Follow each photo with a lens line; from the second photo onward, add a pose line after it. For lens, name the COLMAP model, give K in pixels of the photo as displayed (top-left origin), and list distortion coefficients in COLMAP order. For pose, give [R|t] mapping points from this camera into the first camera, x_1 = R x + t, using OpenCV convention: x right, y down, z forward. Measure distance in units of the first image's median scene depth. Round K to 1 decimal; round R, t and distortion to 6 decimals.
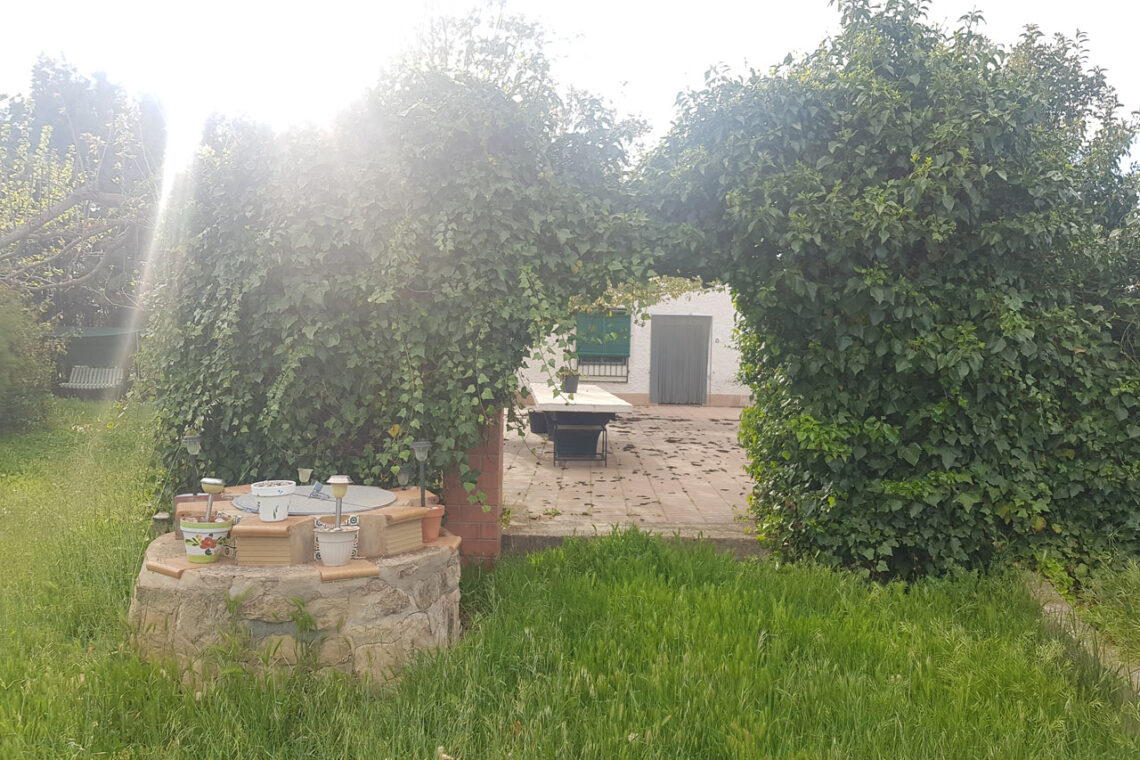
lens RADIAL K [[971.1, 0, 568.9], [0, 971.1, 363.8], [0, 0, 1]] dist [0.123593, -0.265250]
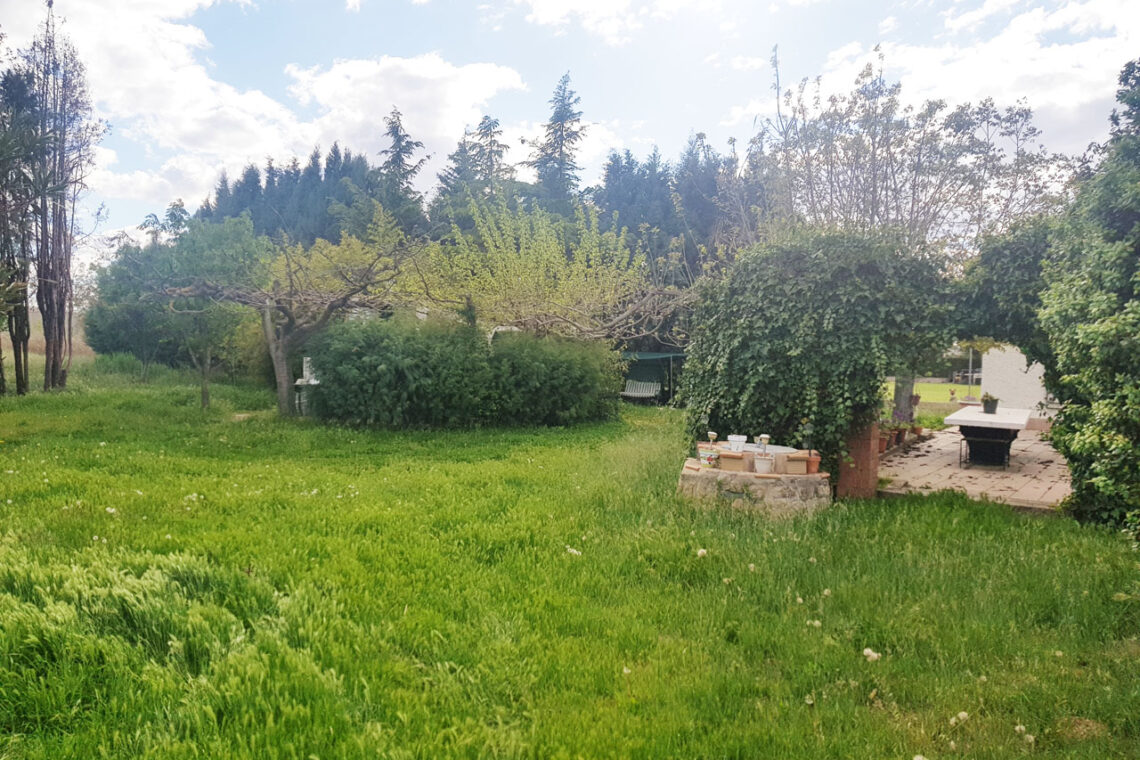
lens RADIAL K [[971.1, 0, 568.9], [0, 971.1, 363.8], [0, 0, 1]] dist [0.123593, -0.265250]
pose [[0.872150, 0.021020, -0.488786, 0.367703], [-0.030861, 0.999451, -0.012085, -0.005754], [0.488264, 0.025624, 0.872320, -0.934602]]
